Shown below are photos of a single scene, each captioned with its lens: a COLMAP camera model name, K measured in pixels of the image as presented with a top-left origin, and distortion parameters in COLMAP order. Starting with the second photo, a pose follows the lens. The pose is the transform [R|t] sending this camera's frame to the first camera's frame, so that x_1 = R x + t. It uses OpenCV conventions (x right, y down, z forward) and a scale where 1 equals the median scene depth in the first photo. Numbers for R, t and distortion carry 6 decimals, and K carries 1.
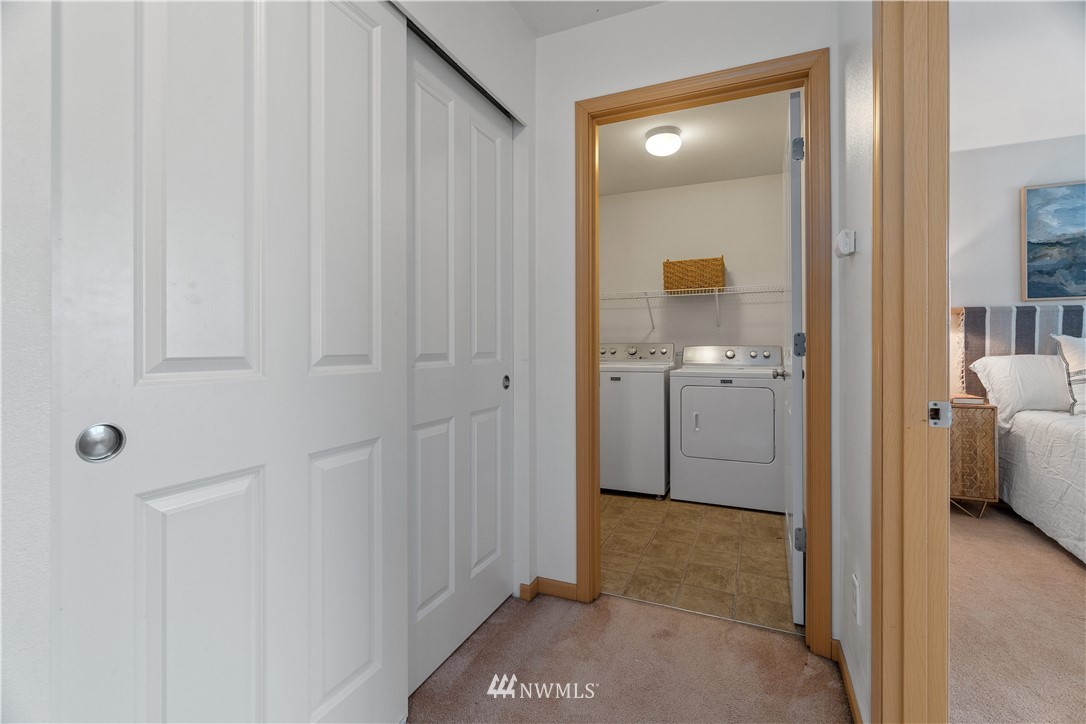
lens RADIAL K [[474.0, 0, 547.0], [0, 474.0, 345.8], [0, 0, 1]] dist [-0.001787, -0.000364]
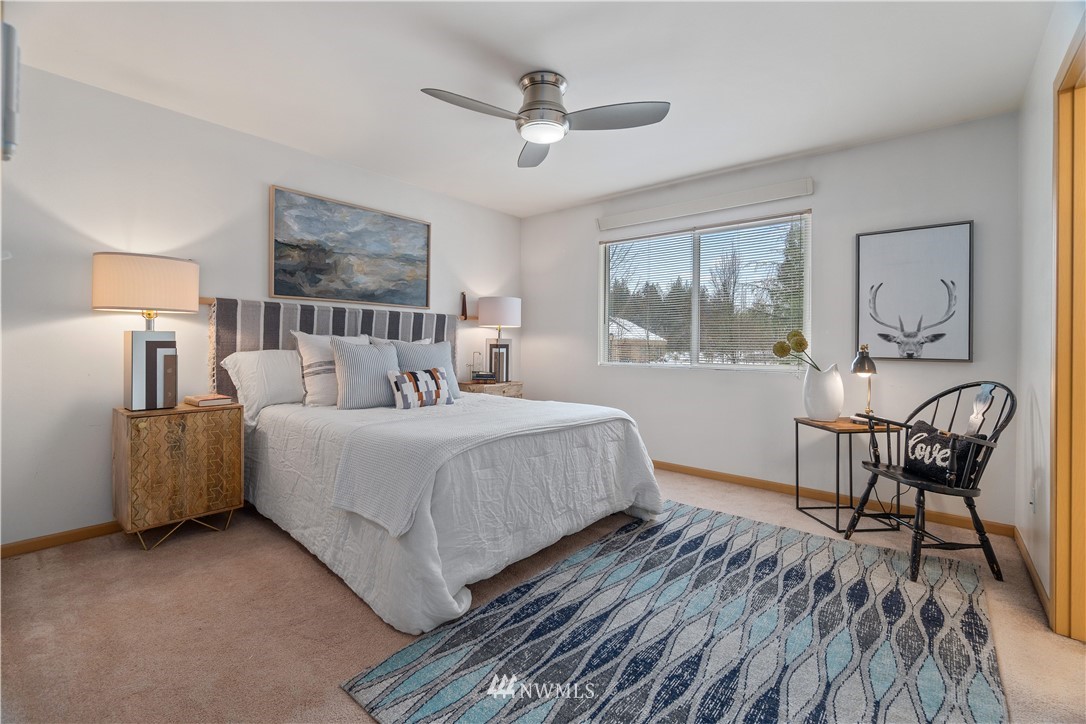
lens RADIAL K [[474.0, 0, 547.0], [0, 474.0, 345.8], [0, 0, 1]] dist [-0.001787, -0.000364]
pose [[0.278053, 0.003029, 0.960561, 0.201626], [-0.011153, 0.999938, 0.000075, 0.003382], [-0.960501, -0.010734, 0.278069, 0.150512]]
